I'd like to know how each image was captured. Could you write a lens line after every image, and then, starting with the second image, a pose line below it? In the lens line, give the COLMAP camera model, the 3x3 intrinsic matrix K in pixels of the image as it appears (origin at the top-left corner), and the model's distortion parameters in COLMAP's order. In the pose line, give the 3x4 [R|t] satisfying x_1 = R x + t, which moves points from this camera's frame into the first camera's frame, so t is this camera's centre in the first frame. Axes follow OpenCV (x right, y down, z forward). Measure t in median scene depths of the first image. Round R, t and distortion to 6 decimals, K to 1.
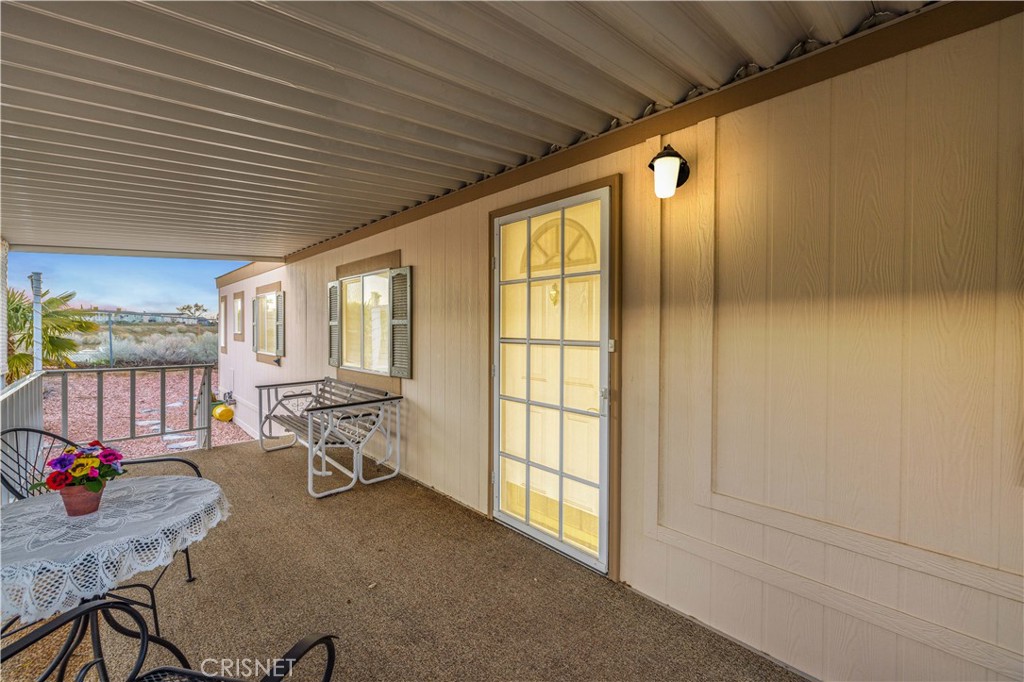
lens RADIAL K [[430.0, 0, 511.6], [0, 430.0, 336.4], [0, 0, 1]] dist [-0.001594, -0.000237]
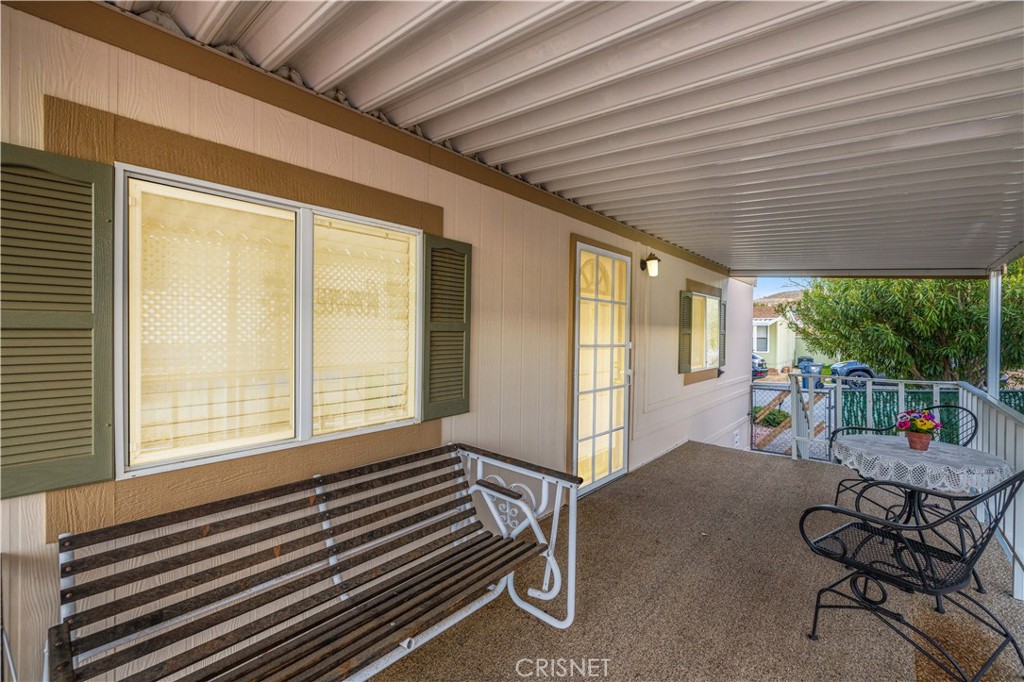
lens RADIAL K [[430.0, 0, 509.6], [0, 430.0, 334.7], [0, 0, 1]] dist [-0.001594, -0.000237]
pose [[-0.093702, -0.016552, 0.995463, -1.273670], [0.001315, 0.999859, 0.016749, -0.045620], [-0.995599, 0.002879, -0.093667, 1.393795]]
